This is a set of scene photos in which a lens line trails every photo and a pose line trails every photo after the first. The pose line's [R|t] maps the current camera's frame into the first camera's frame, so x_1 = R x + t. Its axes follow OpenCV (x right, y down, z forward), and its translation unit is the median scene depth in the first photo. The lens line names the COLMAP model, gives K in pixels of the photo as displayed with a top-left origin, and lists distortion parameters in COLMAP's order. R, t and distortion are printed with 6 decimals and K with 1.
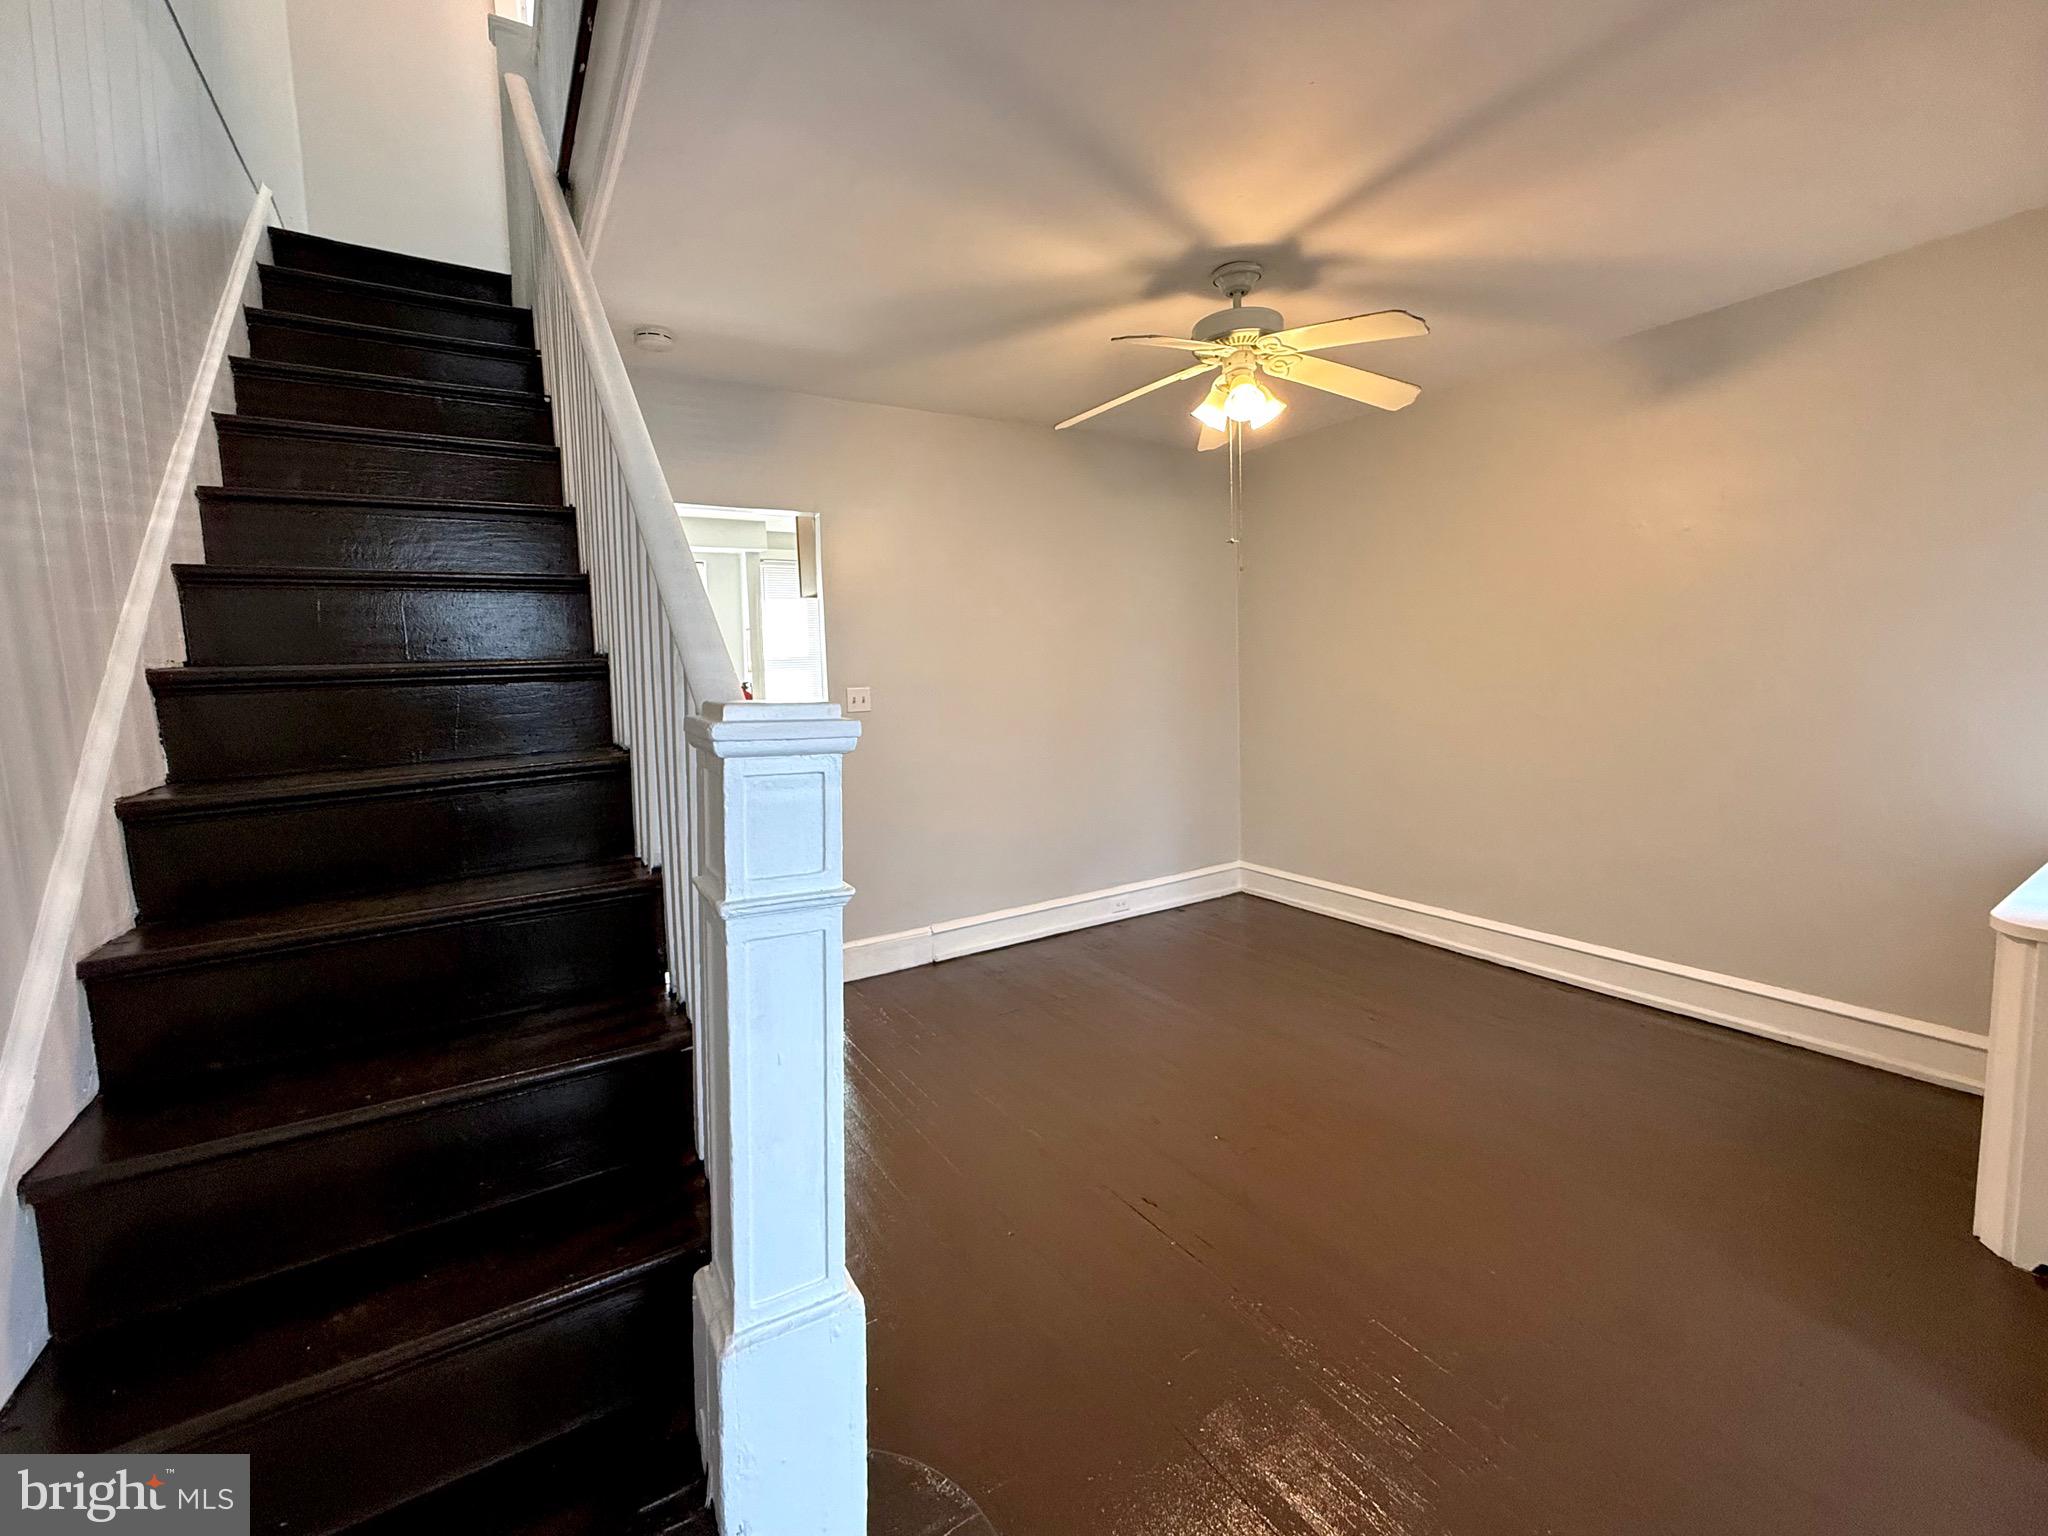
lens RADIAL K [[835.4, 0, 1018.2], [0, 835.4, 728.1], [0, 0, 1]] dist [-0.002092, -0.000275]
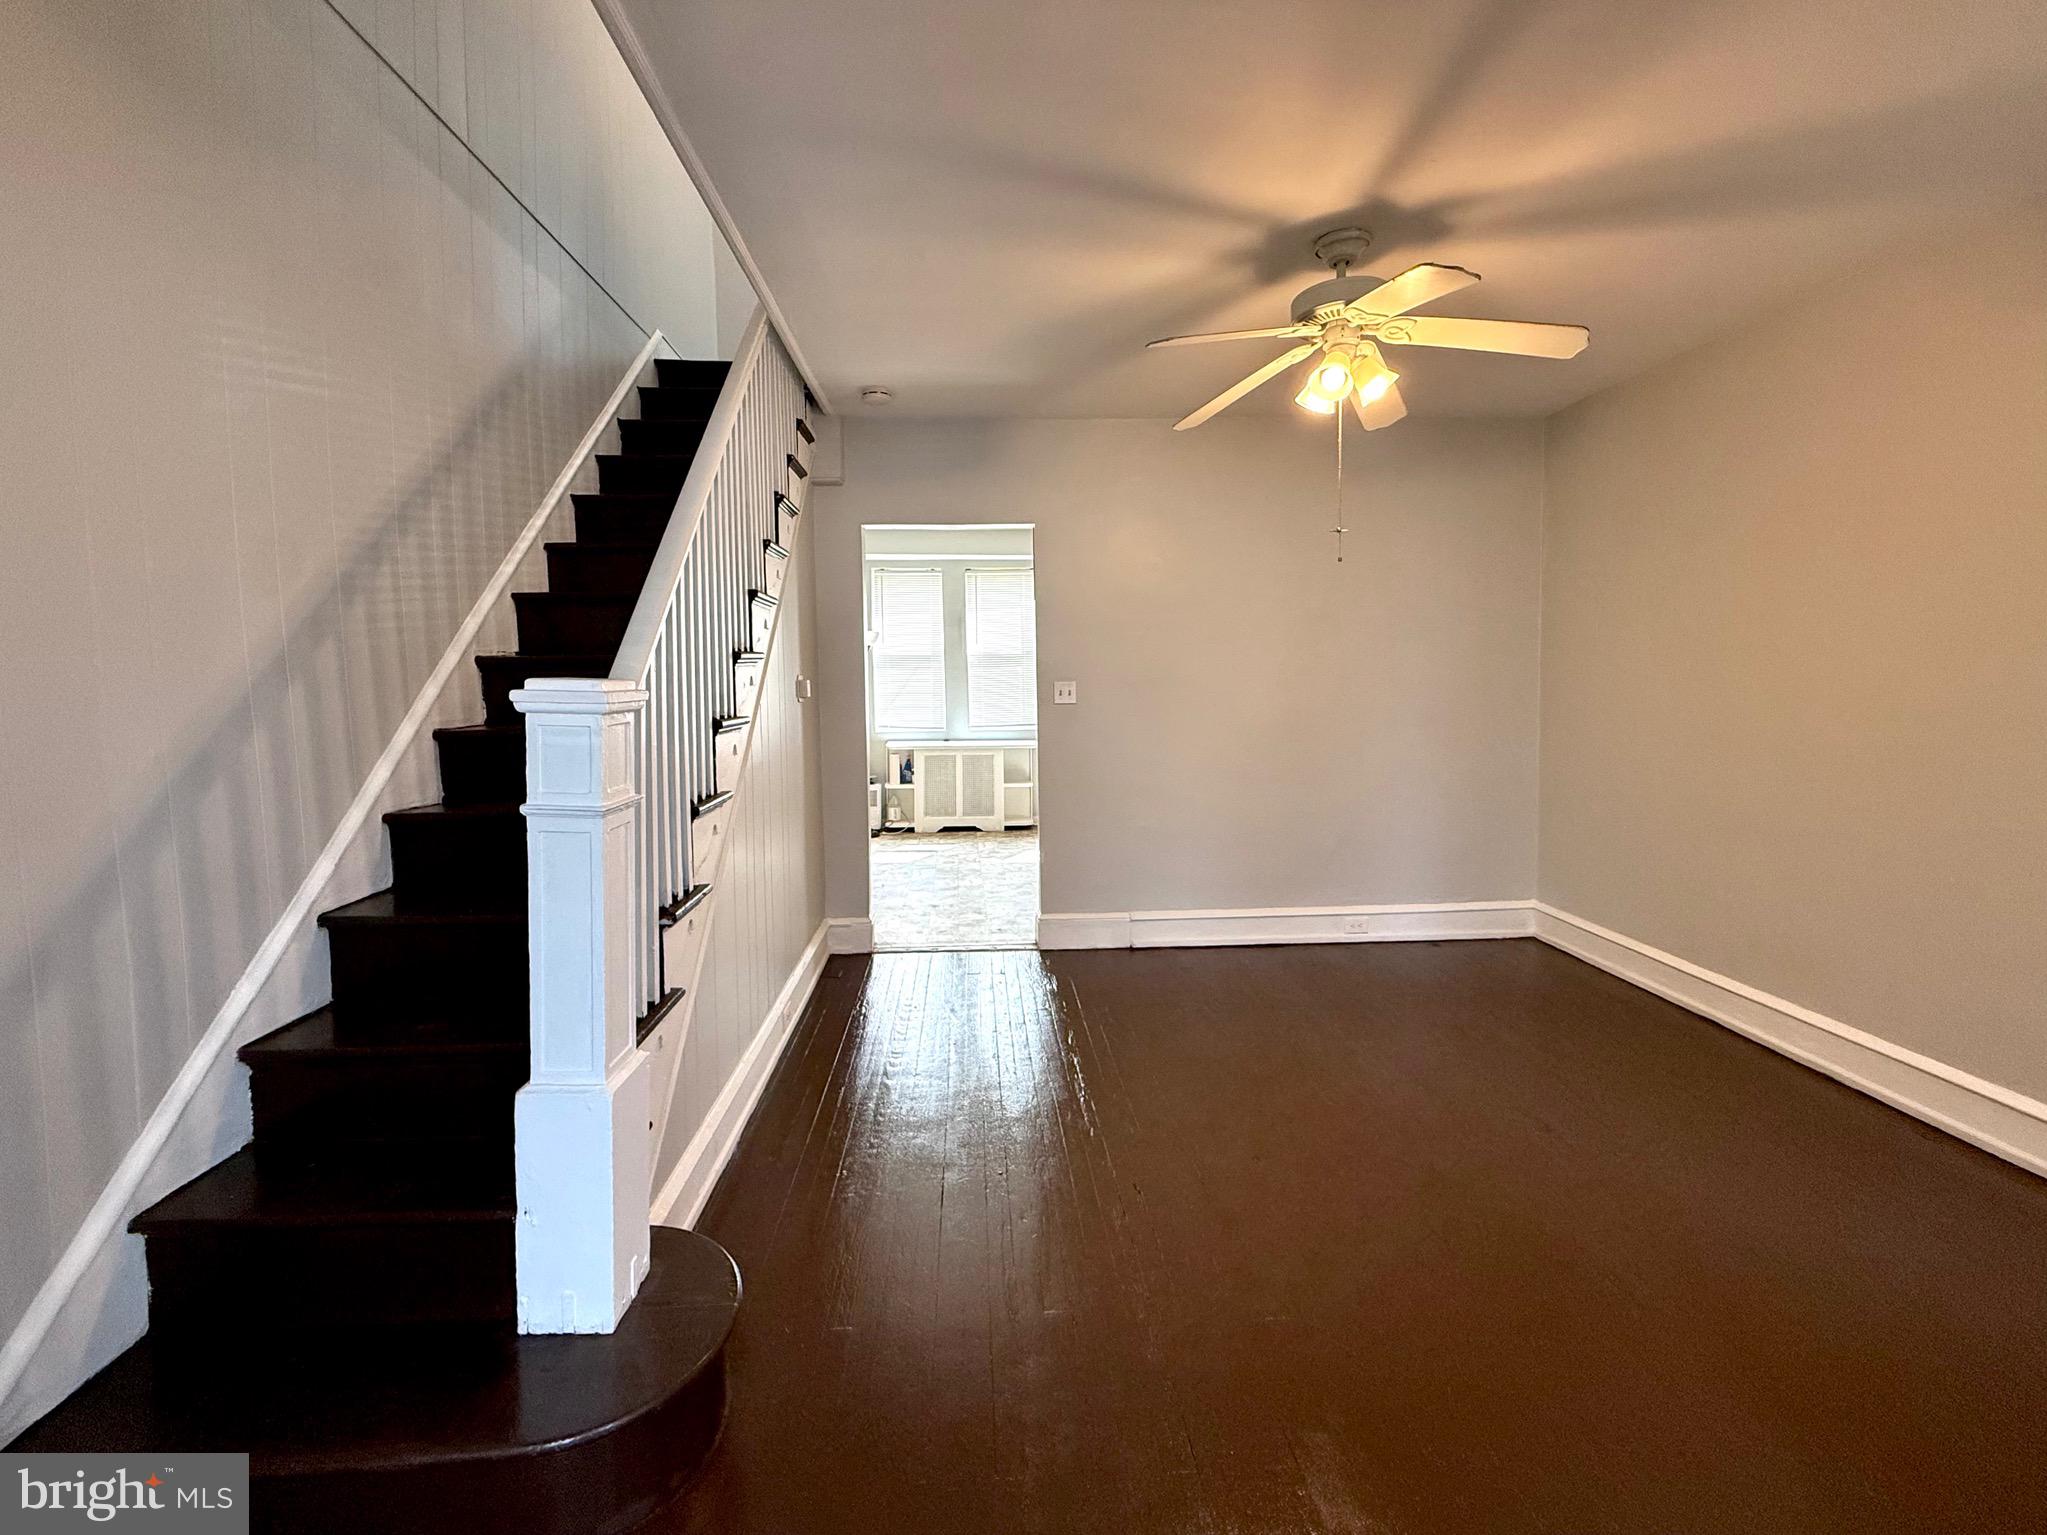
lens RADIAL K [[840.3, 0, 1019.1], [0, 840.3, 719.8], [0, 0, 1]] dist [-0.001730, -0.000321]
pose [[0.873854, 0.045541, -0.484050, 0.420375], [-0.049131, 0.998778, 0.005271, -0.002036], [0.483699, 0.019176, 0.875024, 0.020041]]
